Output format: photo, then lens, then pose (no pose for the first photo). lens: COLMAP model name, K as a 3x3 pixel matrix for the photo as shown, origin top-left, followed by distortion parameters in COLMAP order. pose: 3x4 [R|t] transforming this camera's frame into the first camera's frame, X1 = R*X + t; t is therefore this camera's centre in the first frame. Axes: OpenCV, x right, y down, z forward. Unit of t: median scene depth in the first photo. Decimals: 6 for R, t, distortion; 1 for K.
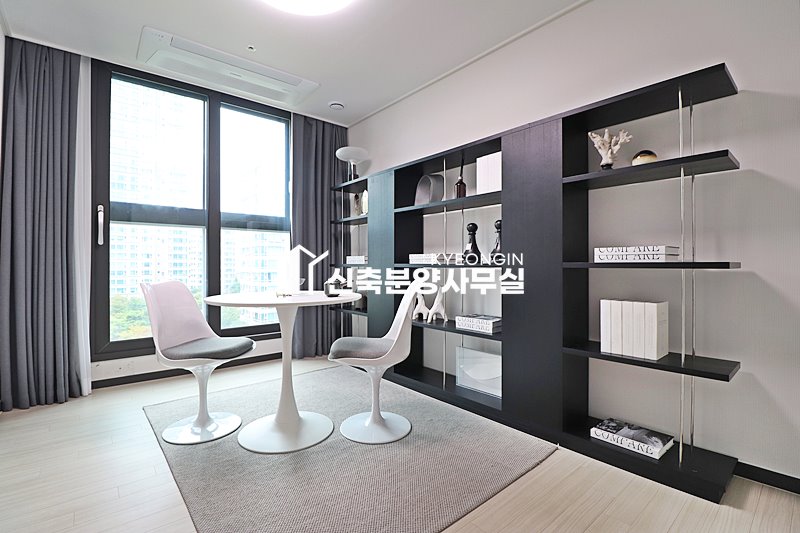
lens RADIAL K [[369.9, 0, 401.1], [0, 369.9, 262.0], [0, 0, 1]] dist [-0.002117, -0.011614]
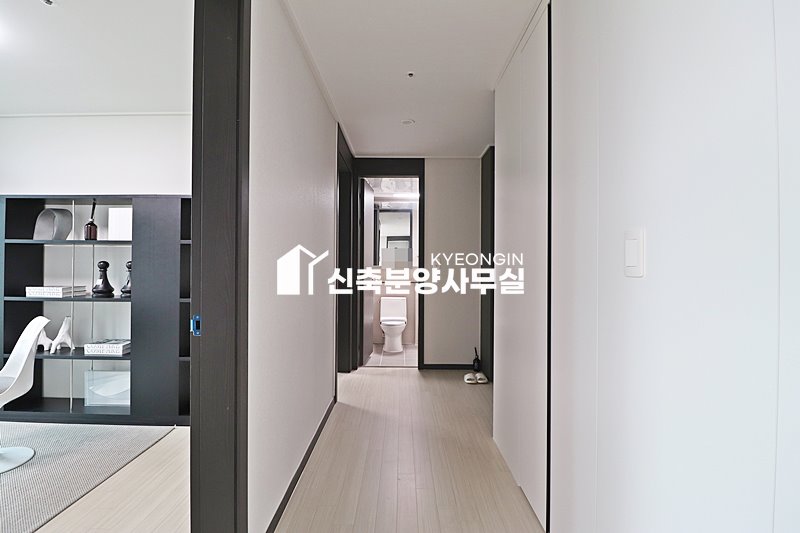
lens RADIAL K [[369.9, 0, 401.1], [0, 369.9, 262.0], [0, 0, 1]] dist [-0.002117, -0.011614]
pose [[0.655171, 0.010147, 0.755412, -0.063917], [-0.009631, 0.999941, -0.005079, -0.105024], [-0.755419, -0.003948, 0.655230, -0.443554]]
